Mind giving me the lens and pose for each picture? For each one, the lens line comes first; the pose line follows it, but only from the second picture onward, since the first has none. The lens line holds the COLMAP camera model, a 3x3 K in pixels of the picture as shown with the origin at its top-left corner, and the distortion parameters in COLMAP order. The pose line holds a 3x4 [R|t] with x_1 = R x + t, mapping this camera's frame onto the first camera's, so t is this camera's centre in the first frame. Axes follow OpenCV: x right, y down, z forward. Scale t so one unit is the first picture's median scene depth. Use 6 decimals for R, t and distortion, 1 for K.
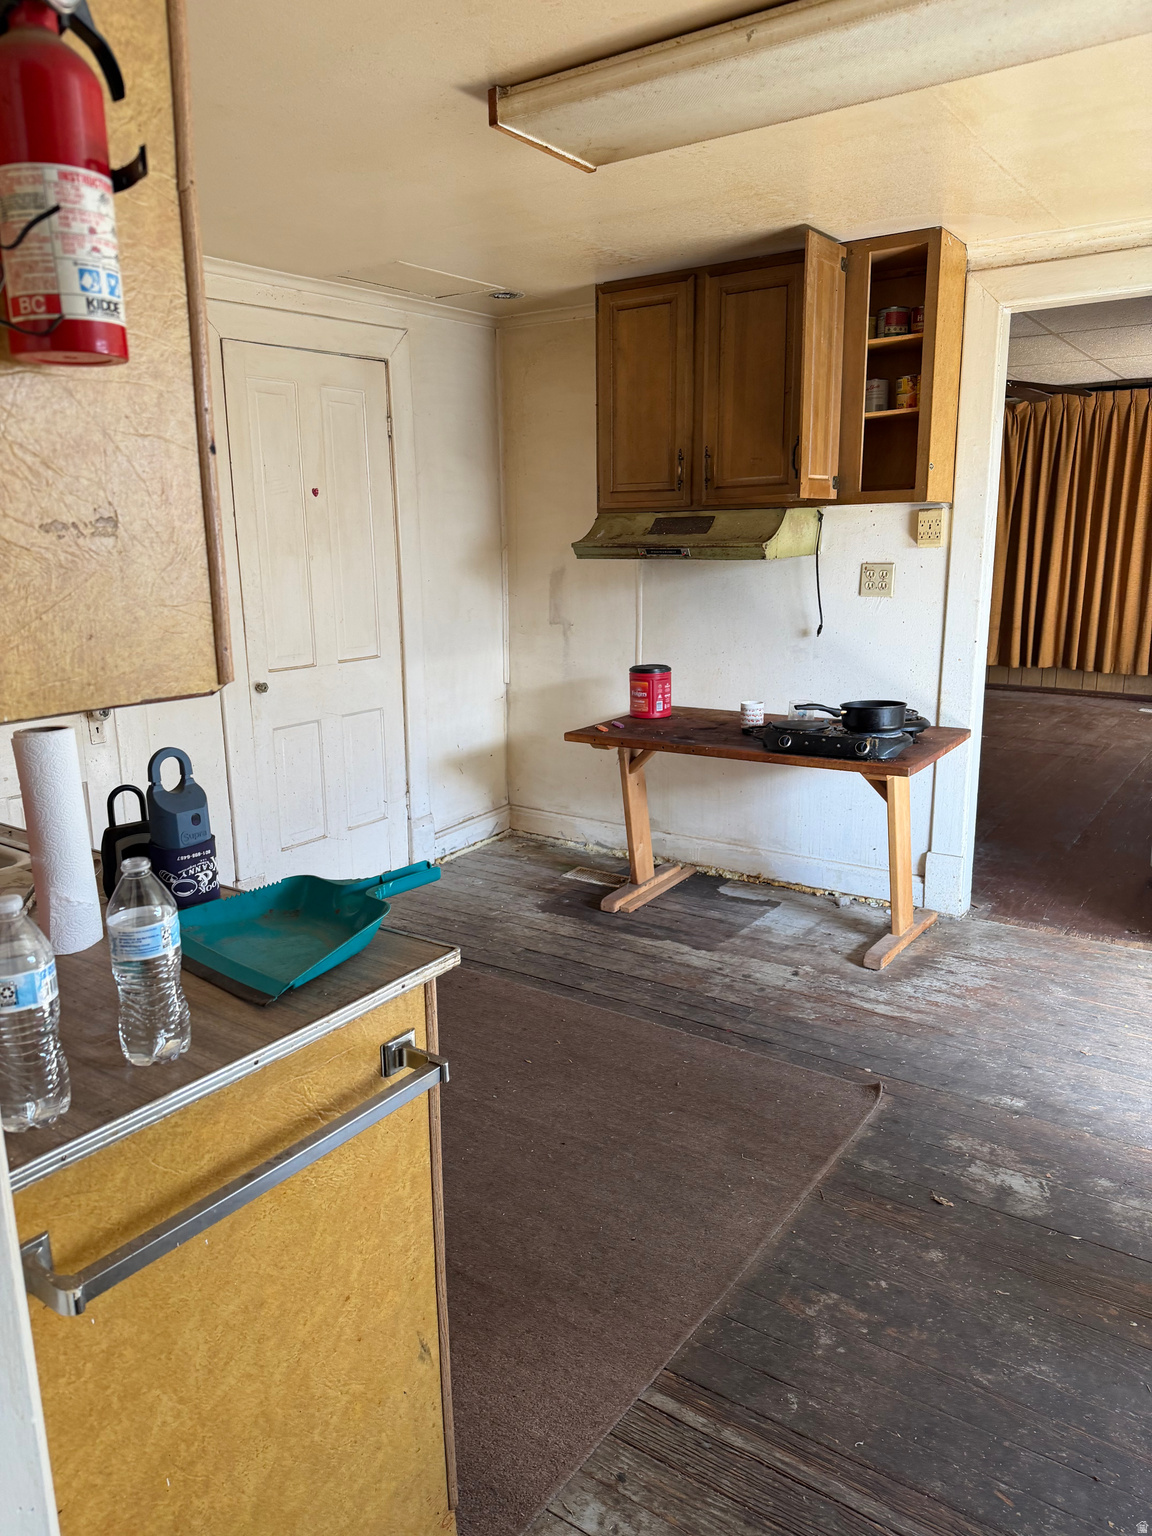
lens RADIAL K [[1065.8, 0, 577.4], [0, 1065.8, 744.1], [0, 0, 1]] dist [0.191591, -0.374778]
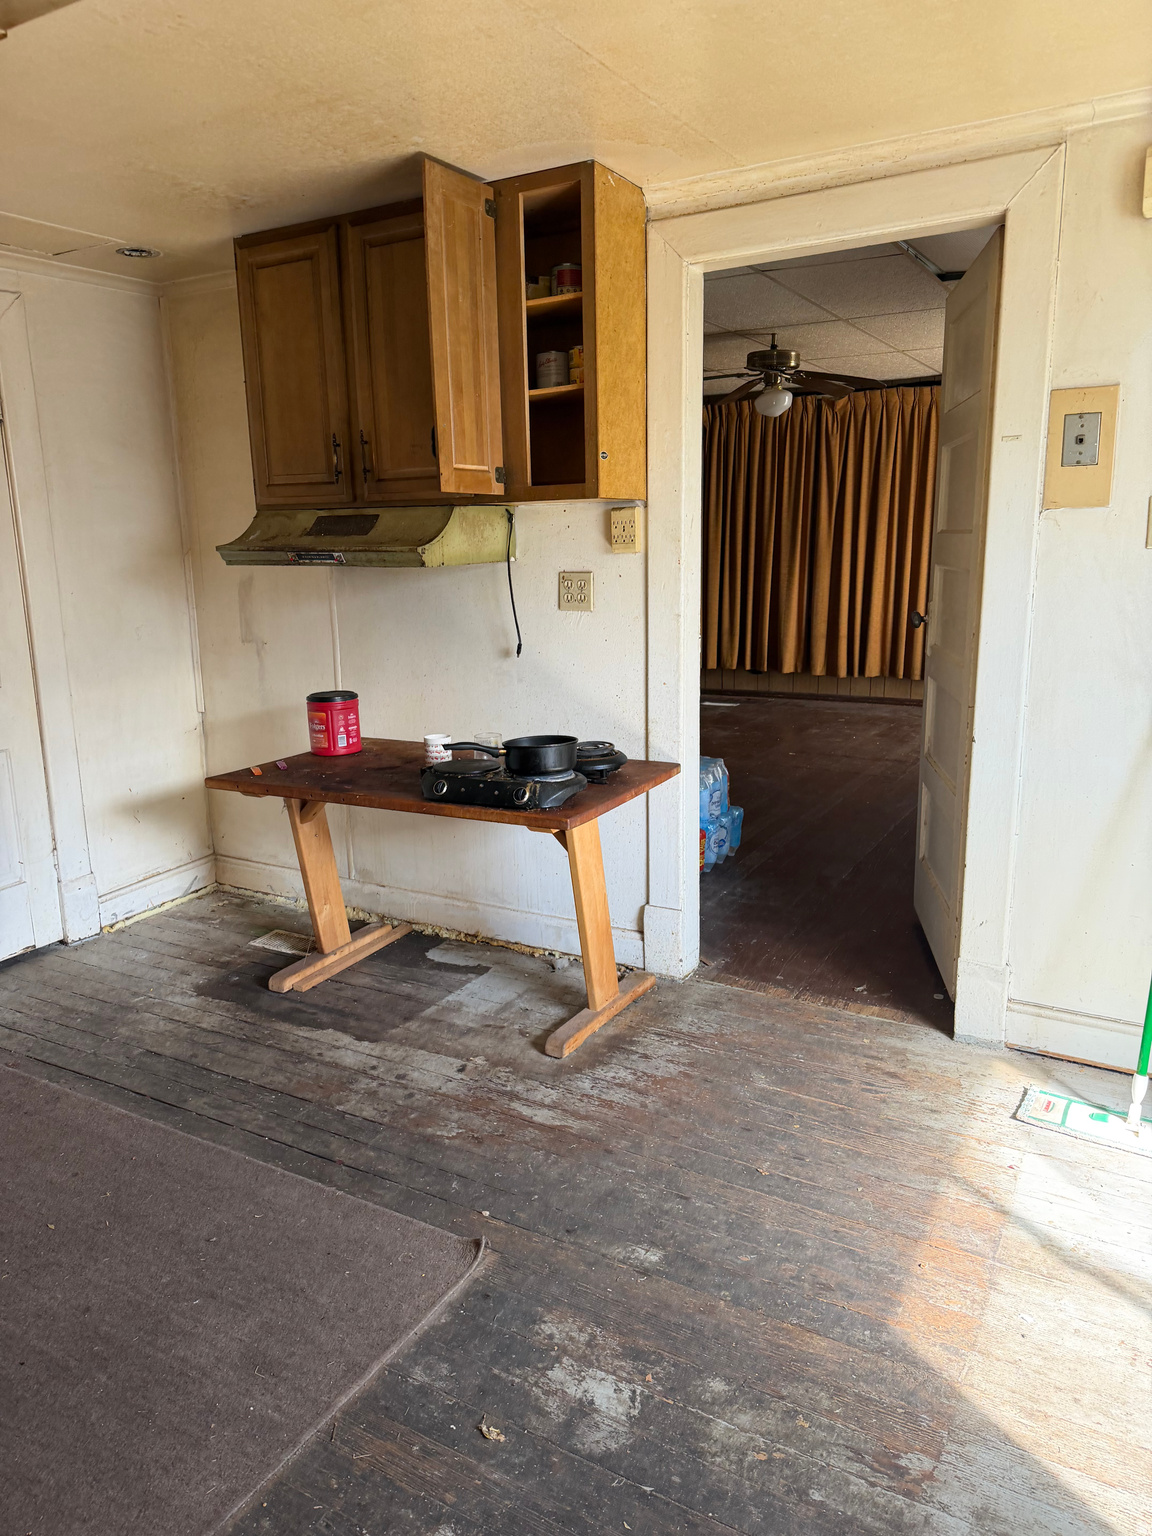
lens RADIAL K [[1062.4, 0, 576.1], [0, 1062.4, 747.3], [0, 0, 1]] dist [0.187715, -0.338977]
pose [[0.996859, -0.023516, 0.075626, 0.210563], [0.023799, 0.999713, -0.002842, -0.025470], [-0.075538, 0.004633, 0.997132, 0.157115]]
